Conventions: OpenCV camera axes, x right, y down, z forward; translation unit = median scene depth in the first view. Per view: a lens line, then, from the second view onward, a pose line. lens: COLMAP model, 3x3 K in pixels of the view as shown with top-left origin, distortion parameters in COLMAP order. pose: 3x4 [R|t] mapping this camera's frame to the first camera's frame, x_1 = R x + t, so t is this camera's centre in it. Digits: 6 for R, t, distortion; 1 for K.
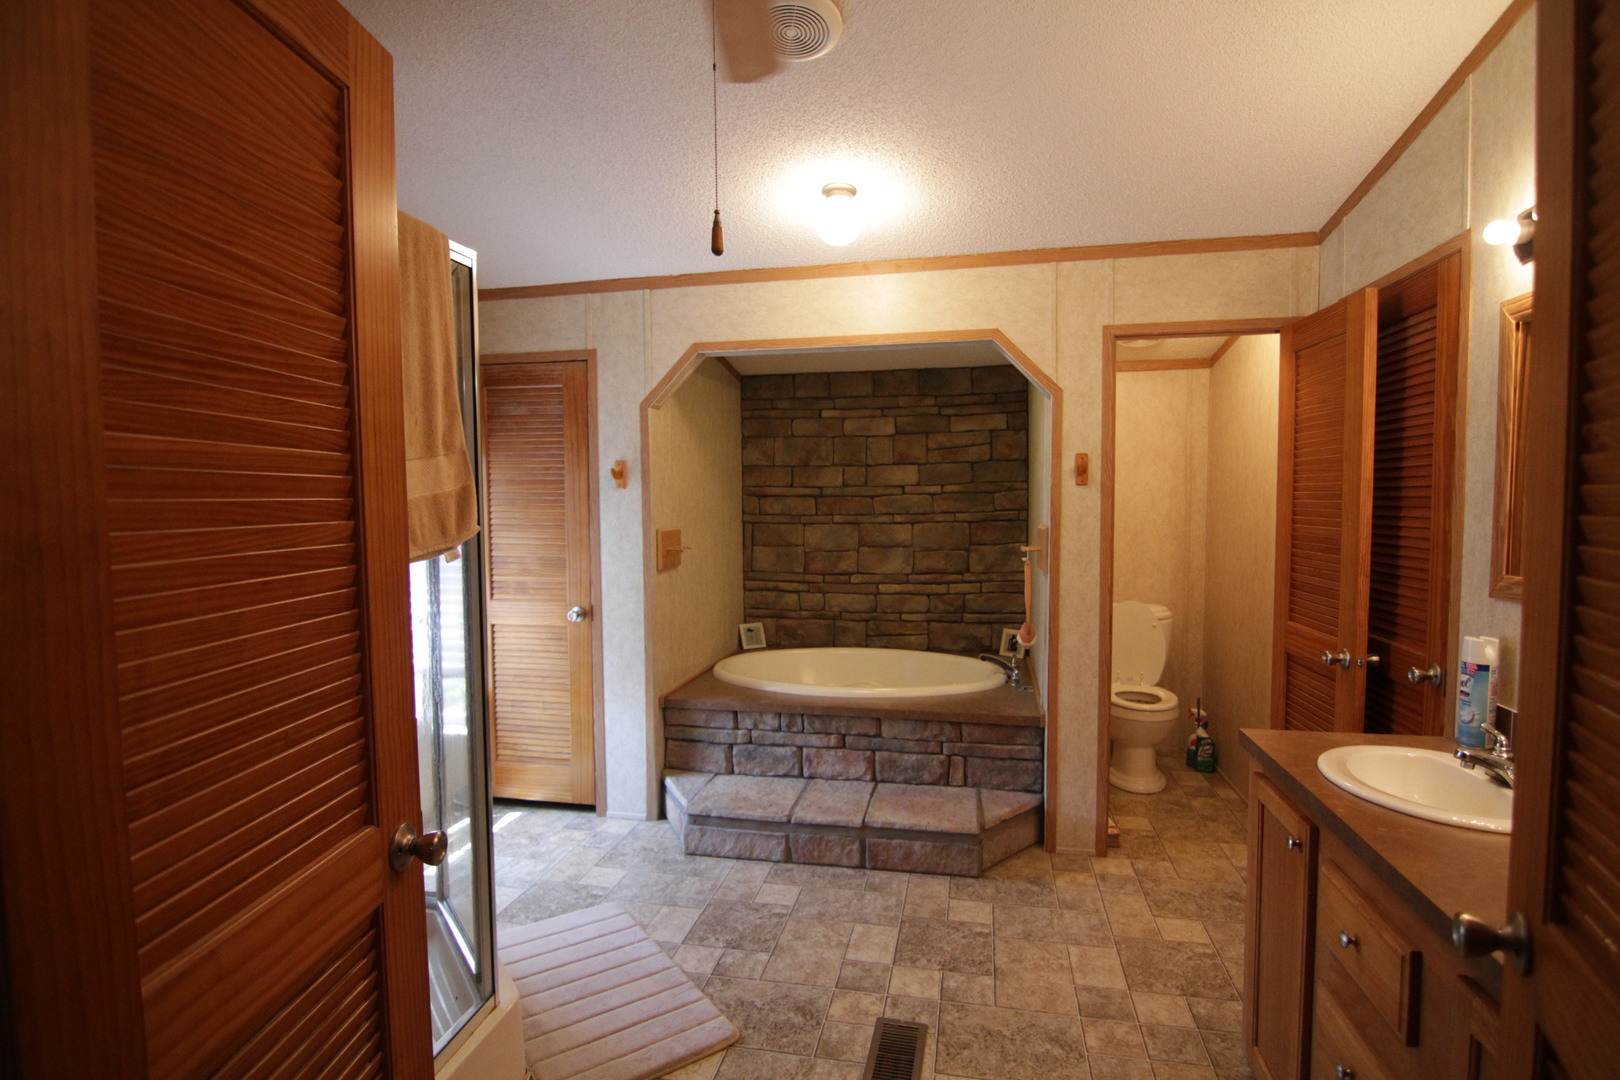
lens RADIAL K [[828.2, 0, 805.8], [0, 828.2, 546.4], [0, 0, 1]] dist [-0.001477, -0.001353]
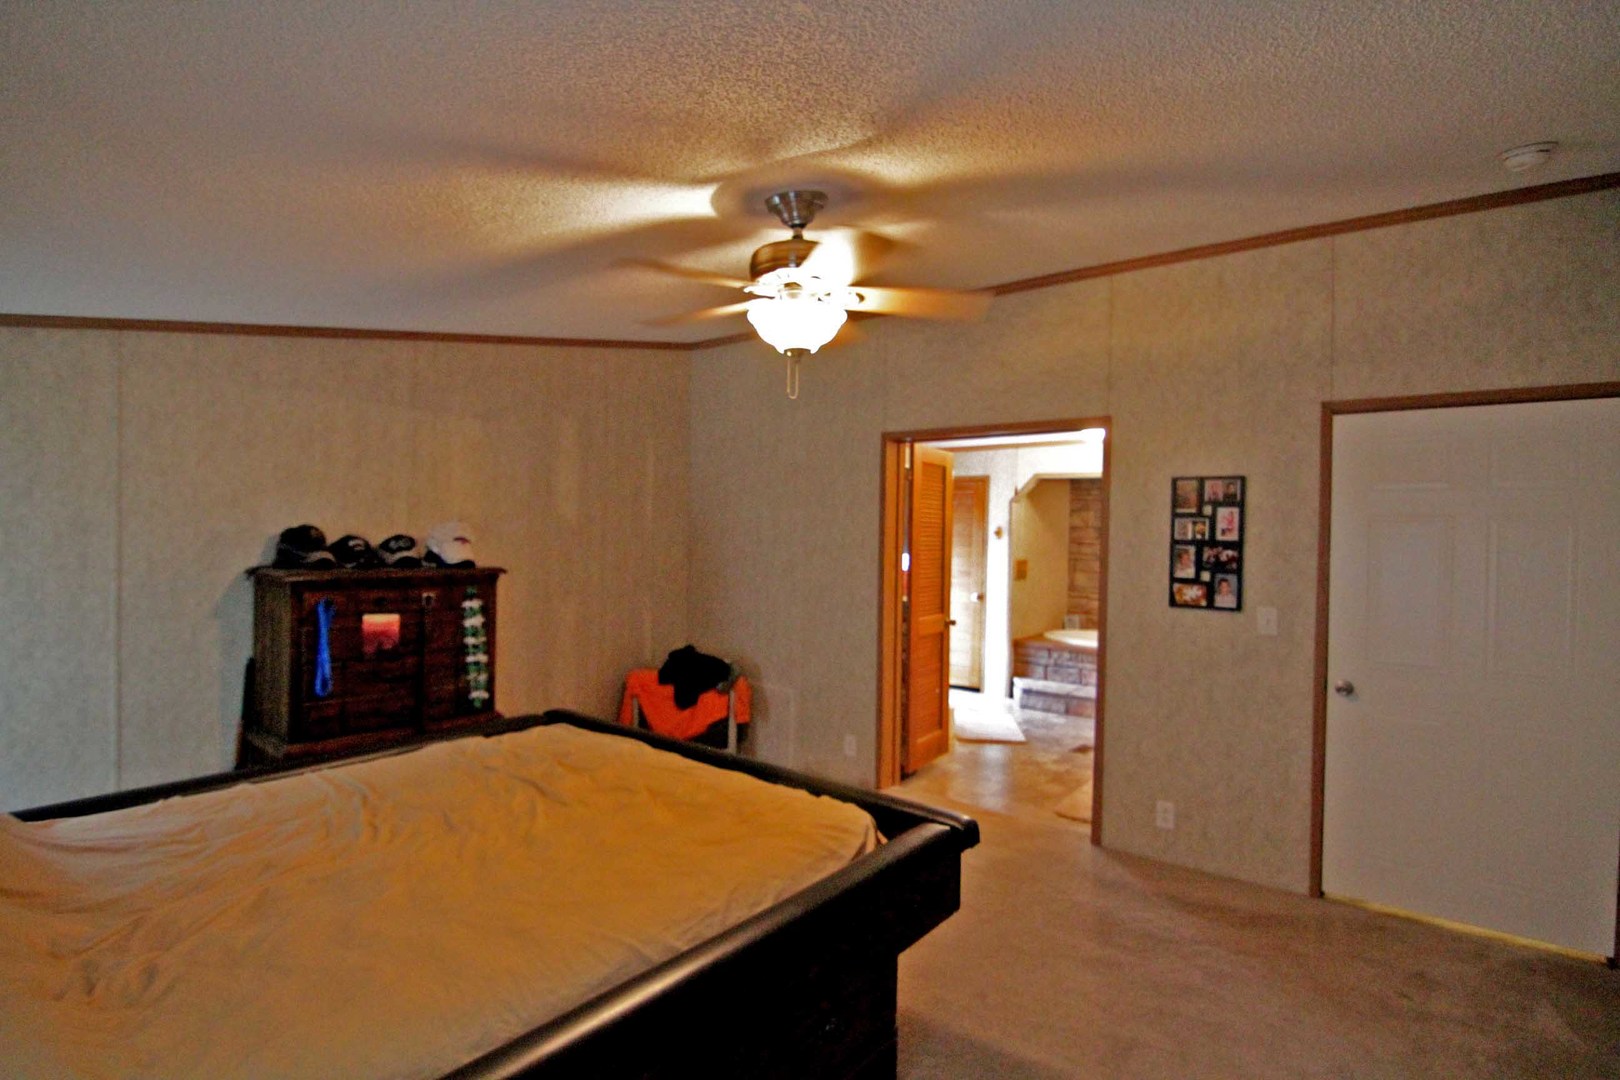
lens RADIAL K [[828.2, 0, 805.8], [0, 828.2, 546.4], [0, 0, 1]] dist [-0.001477, -0.001353]
pose [[0.895661, 0.032797, -0.443527, 0.277070], [-0.049575, 0.998425, -0.026282, 0.027708], [0.441966, 0.045527, 0.895876, -1.124566]]
